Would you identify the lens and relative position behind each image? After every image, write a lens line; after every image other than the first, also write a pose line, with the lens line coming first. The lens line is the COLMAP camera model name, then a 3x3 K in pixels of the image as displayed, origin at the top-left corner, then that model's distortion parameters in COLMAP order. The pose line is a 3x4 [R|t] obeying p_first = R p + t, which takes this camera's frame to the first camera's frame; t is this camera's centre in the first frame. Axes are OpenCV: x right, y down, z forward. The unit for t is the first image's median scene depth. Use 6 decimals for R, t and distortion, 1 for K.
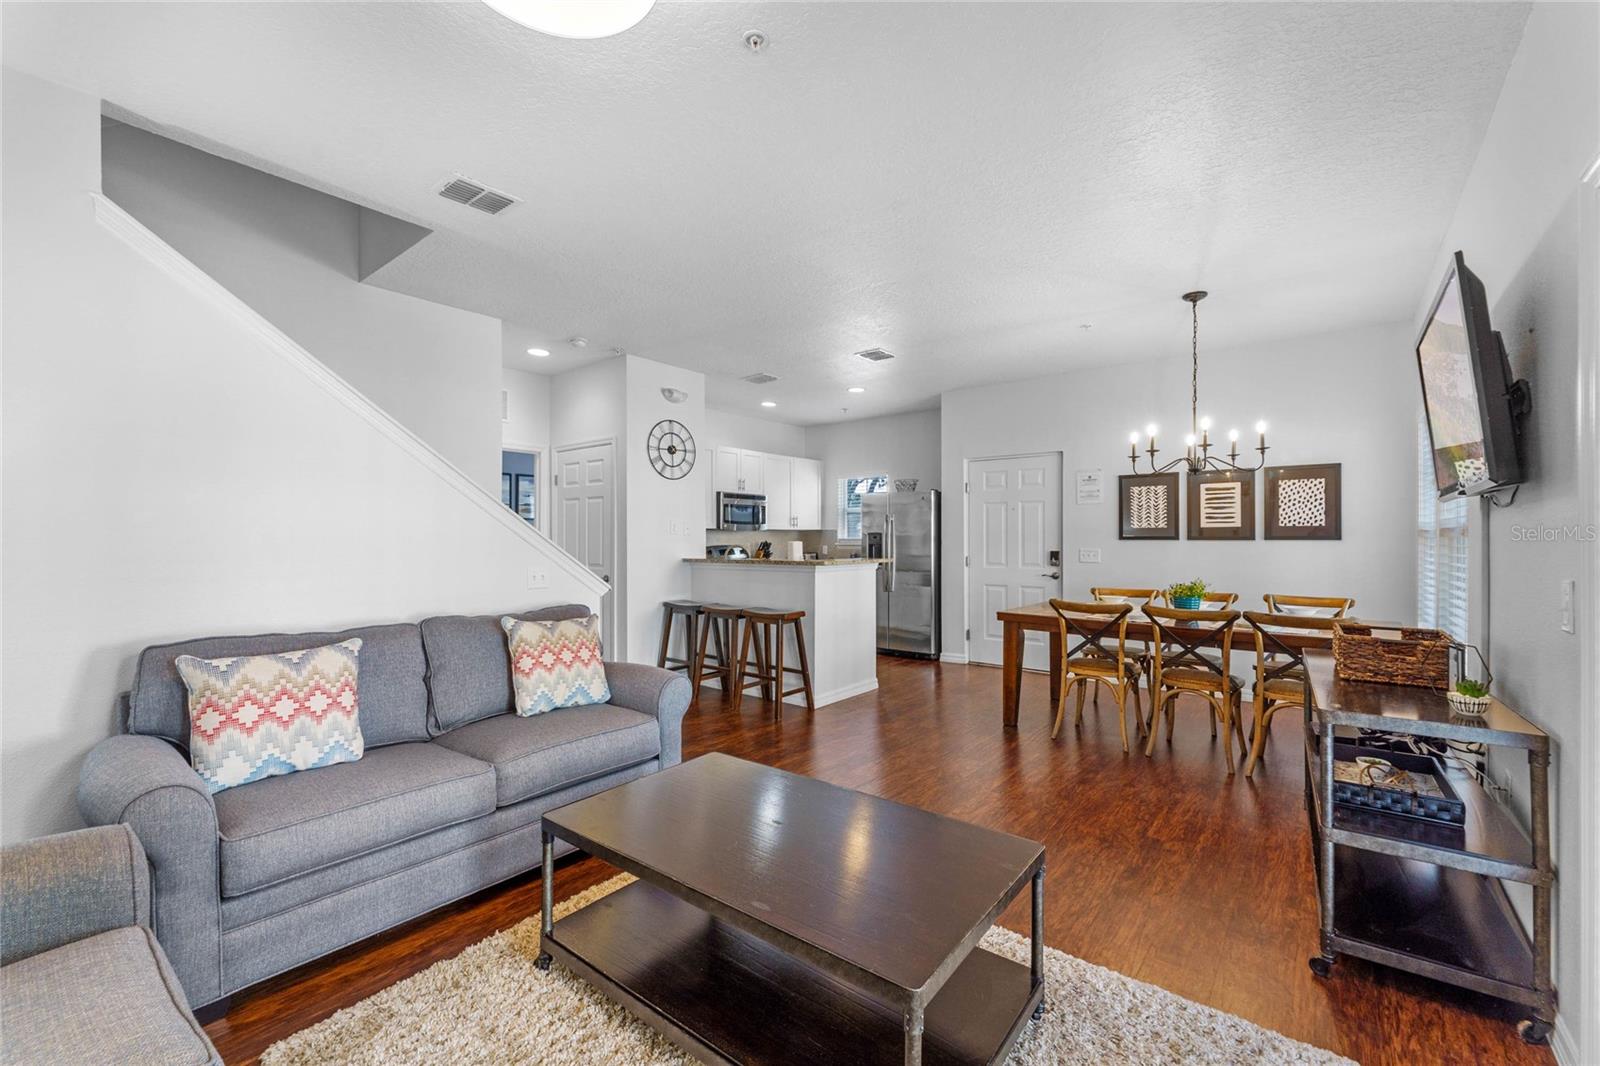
lens RADIAL K [[657.4, 0, 801.6], [0, 657.4, 526.9], [0, 0, 1]] dist [0.001339, 0.000093]
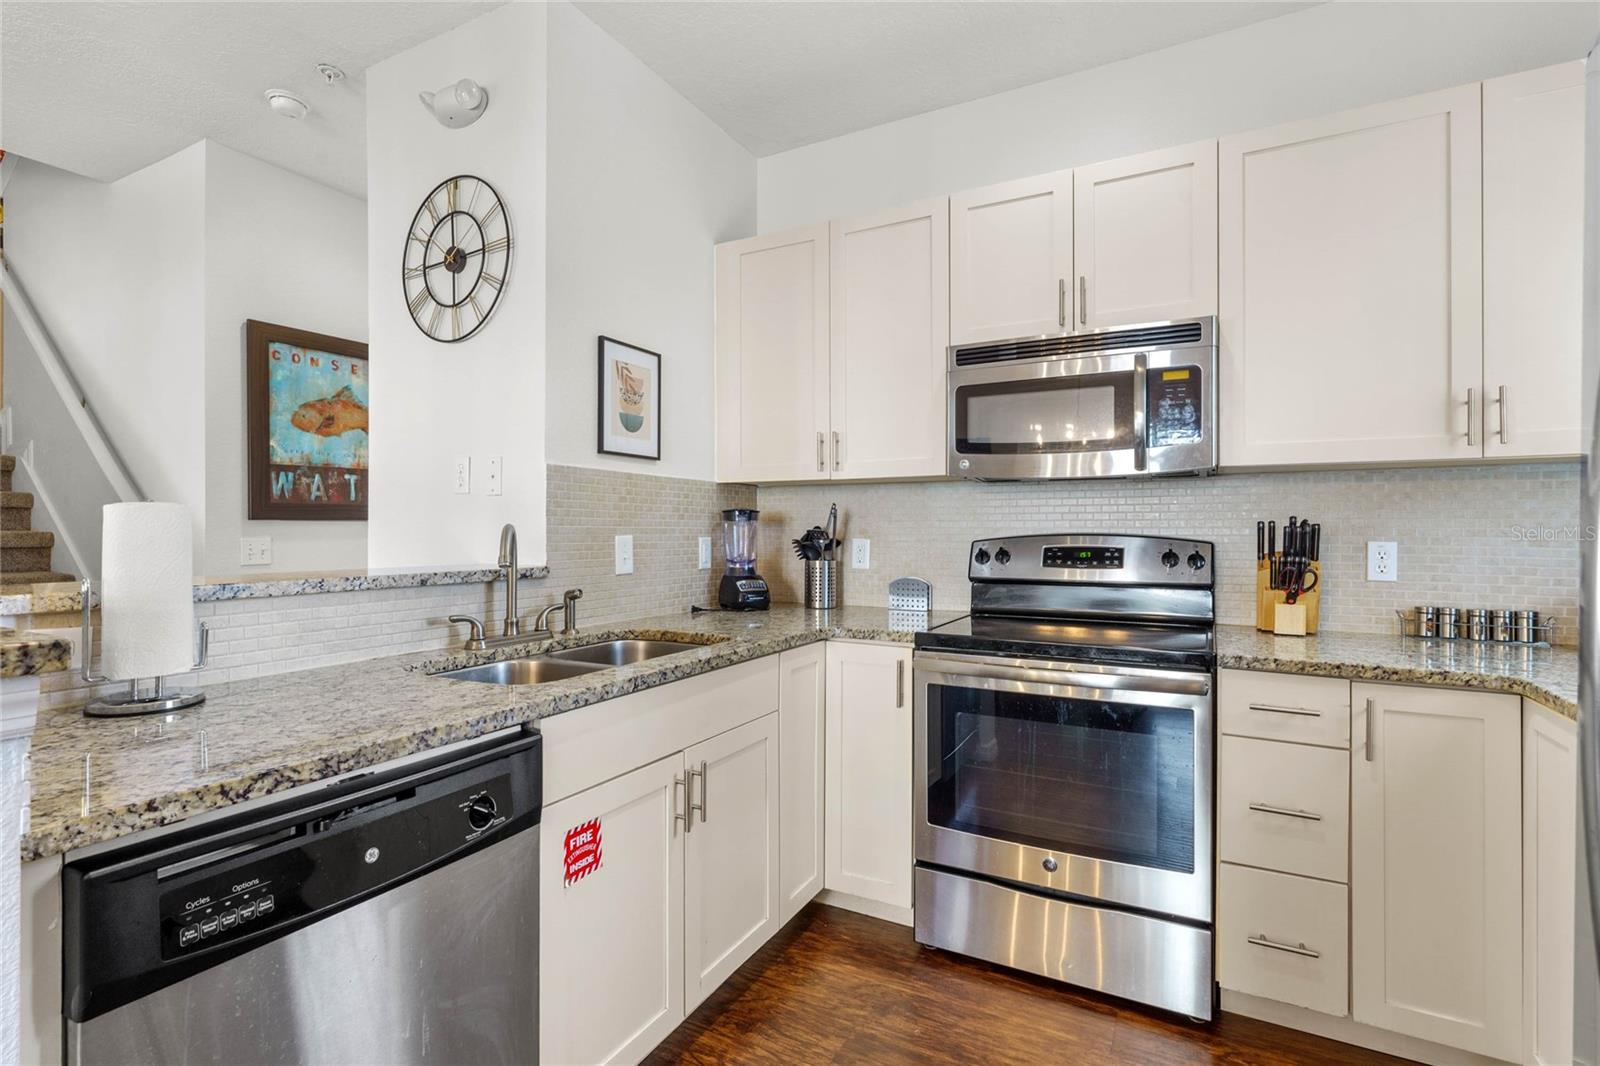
lens RADIAL K [[766.3, 0, 798.7], [0, 766.3, 530.8], [0, 0, 1]] dist [-0.005156, 0.001402]
pose [[0.182198, 0.006306, -0.983242, 0.209715], [0.014103, 0.999860, 0.009026, 0.025125], [0.983161, -0.015511, 0.182084, 0.928951]]
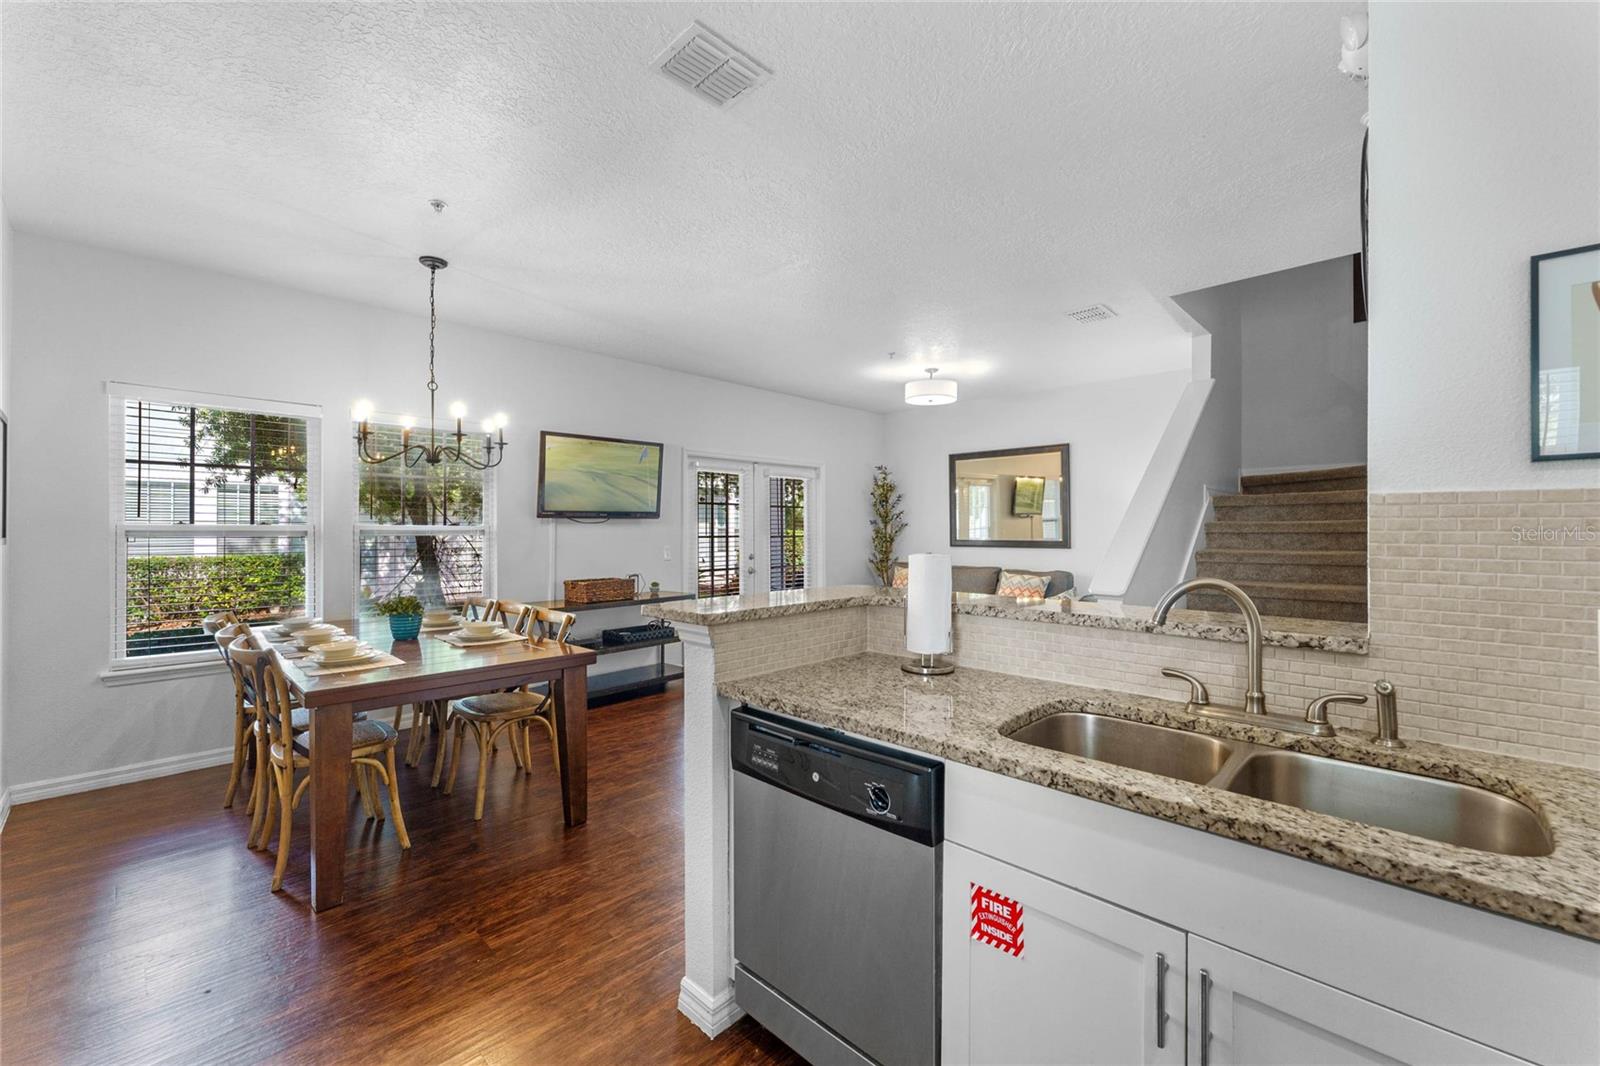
lens RADIAL K [[657.4, 0, 798.6], [0, 657.4, 527.9], [0, 0, 1]] dist [0.001339, 0.000093]
pose [[-0.995825, 0.001806, 0.091269, 0.022345], [0.000134, 0.999832, -0.018323, 0.011740], [-0.091287, -0.018234, -0.995658, 1.095899]]
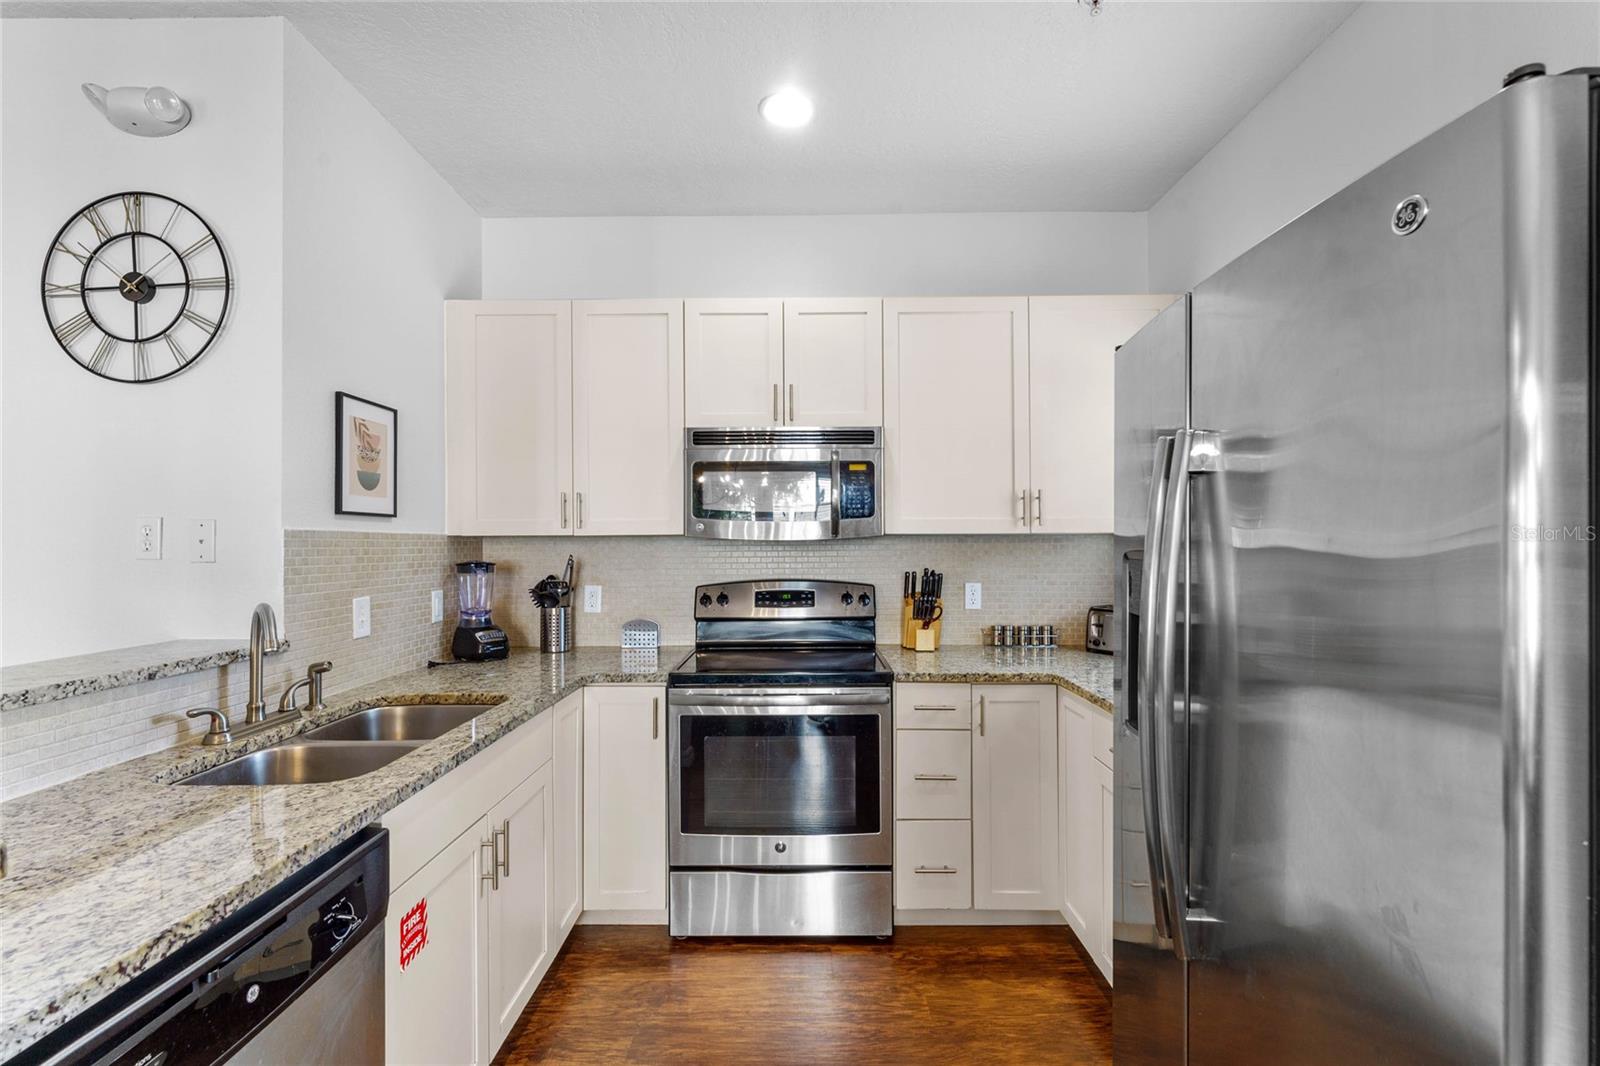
lens RADIAL K [[704.5, 0, 804.6], [0, 704.5, 539.2], [0, 0, 1]] dist [-0.002030, 0.000296]
pose [[0.627046, -0.000966, -0.778981, 0.216579], [0.014831, 0.999833, 0.010699, 0.001939], [0.778841, -0.018262, 0.626956, 0.868903]]
